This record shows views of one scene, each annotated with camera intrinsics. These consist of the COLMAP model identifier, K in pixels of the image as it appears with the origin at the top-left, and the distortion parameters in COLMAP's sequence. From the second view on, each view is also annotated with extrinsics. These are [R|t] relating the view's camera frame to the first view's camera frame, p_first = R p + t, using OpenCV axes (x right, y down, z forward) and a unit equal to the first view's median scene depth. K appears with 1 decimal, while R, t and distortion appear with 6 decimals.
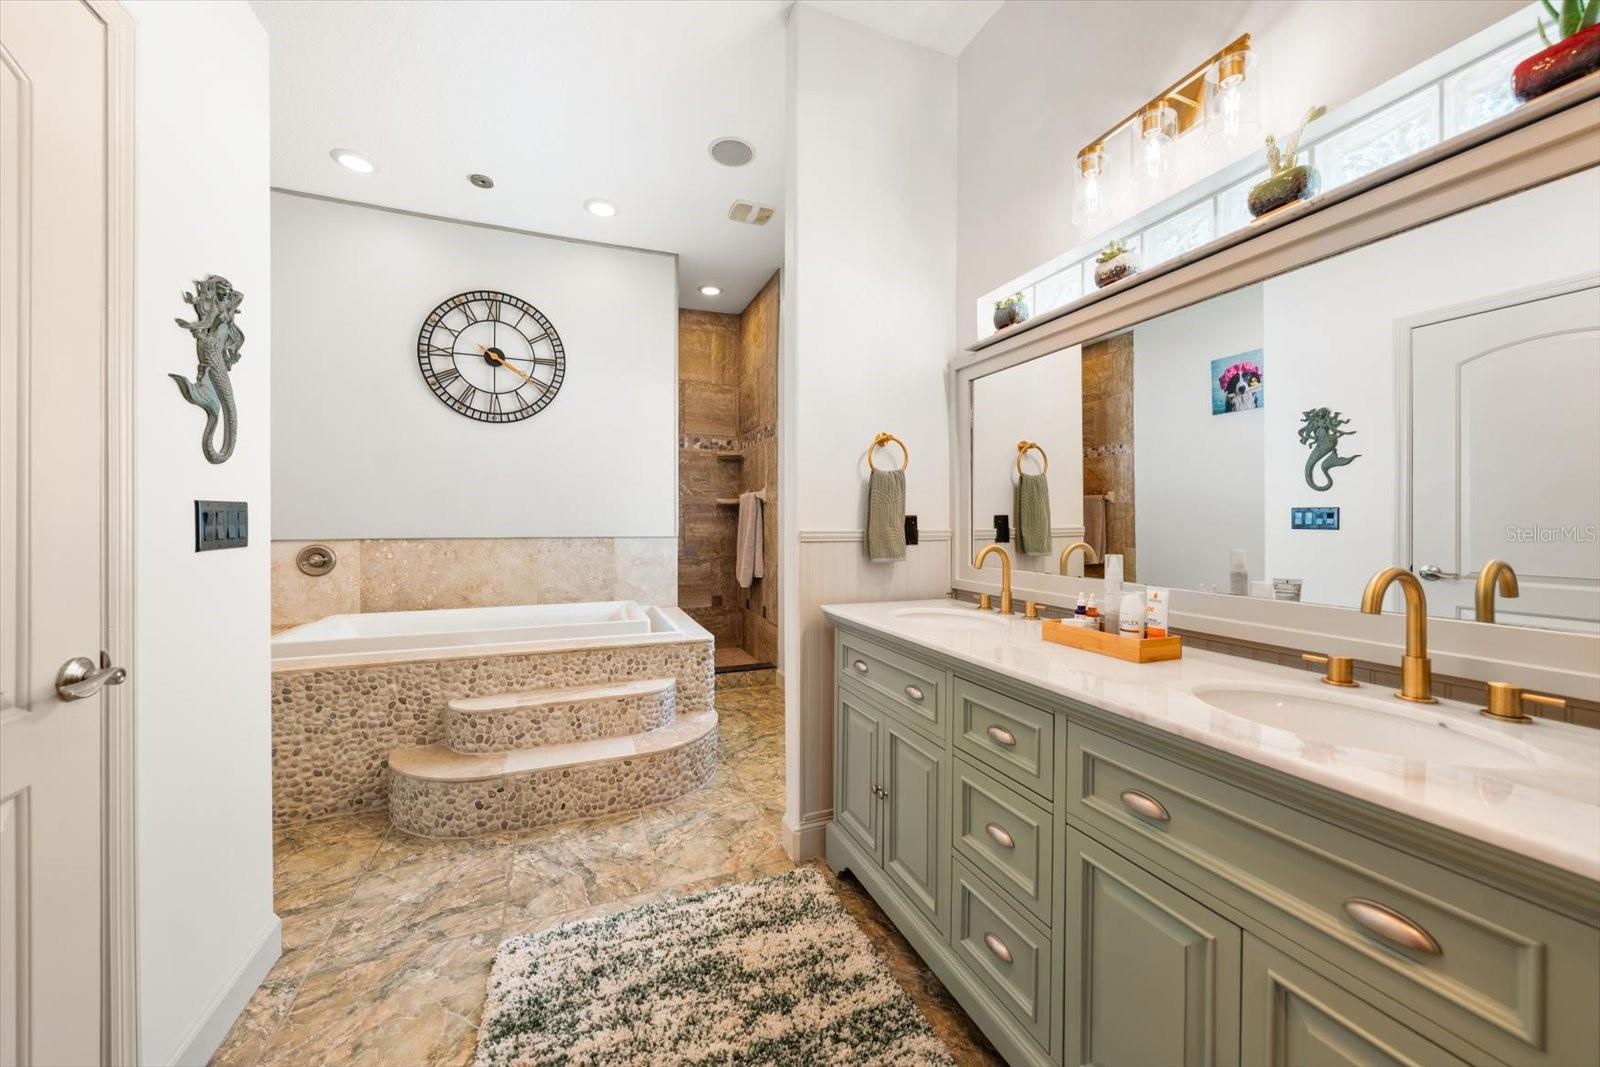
lens RADIAL K [[556.7, 0, 799.8], [0, 556.7, 534.4], [0, 0, 1]] dist [-0.000124, 0.000096]
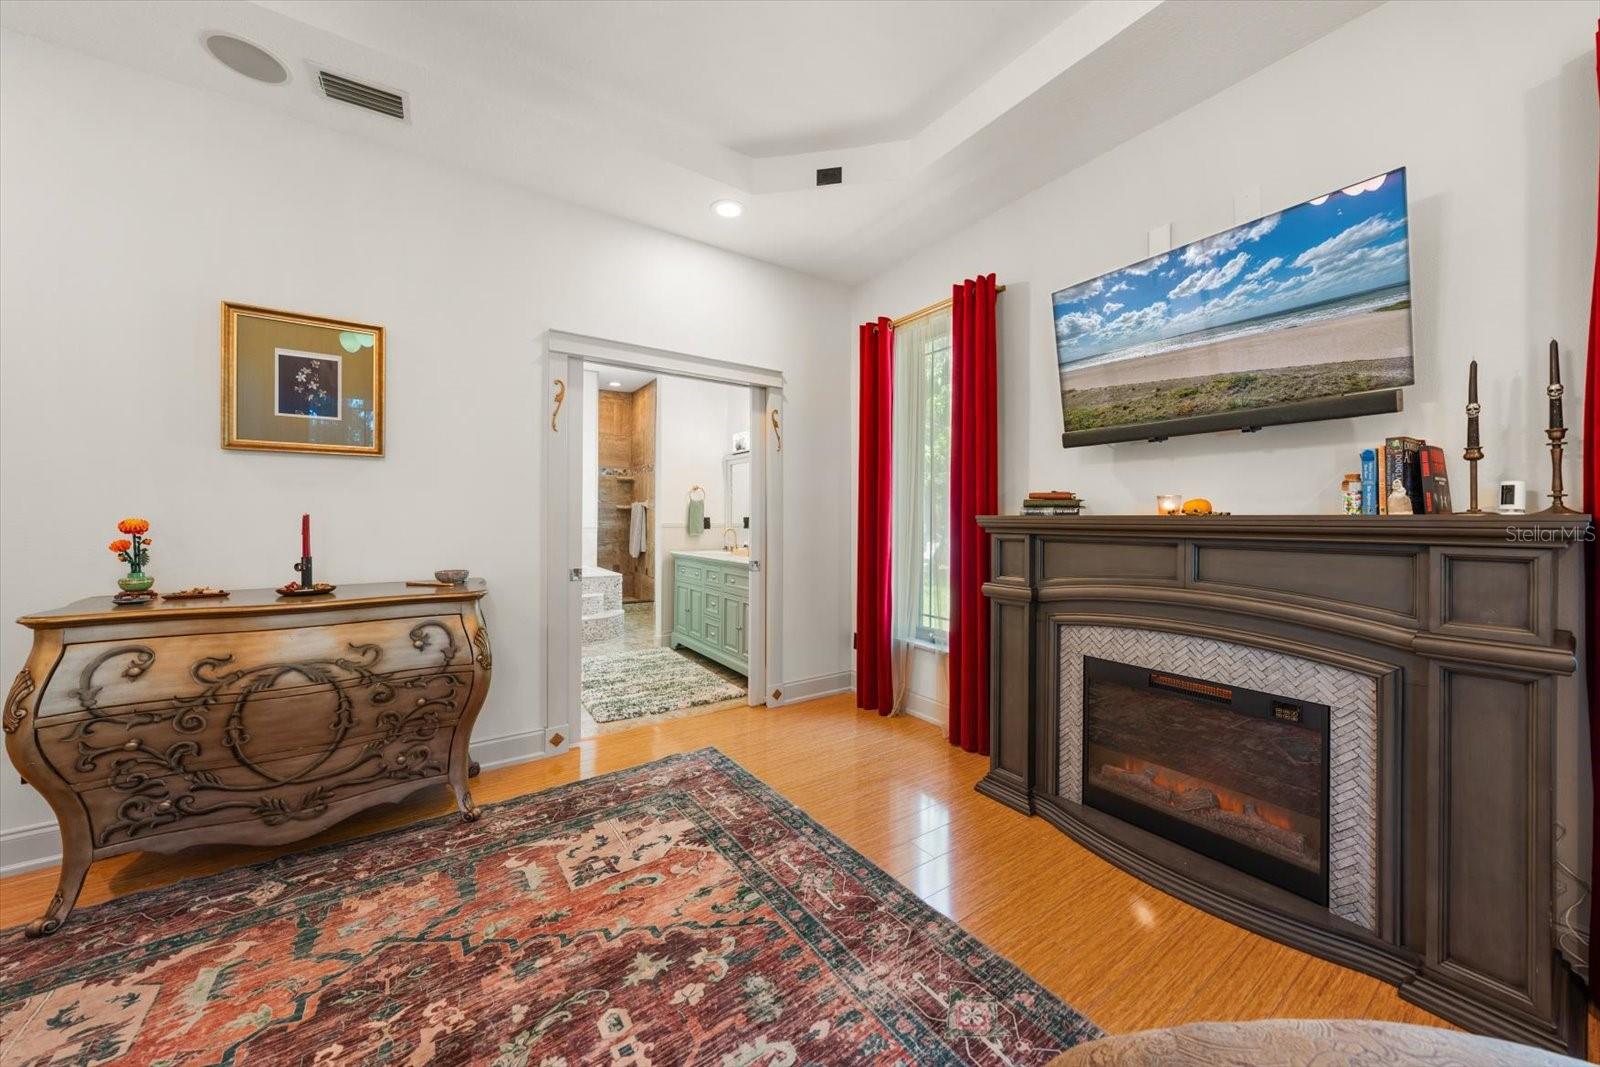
lens RADIAL K [[556.7, 0, 799.8], [0, 556.7, 534.4], [0, 0, 1]] dist [-0.000124, 0.000096]
pose [[0.978214, 0.006738, 0.207488, 0.044528], [-0.006652, 0.999977, -0.001115, 0.022687], [-0.207491, -0.000290, 0.978237, -0.830889]]
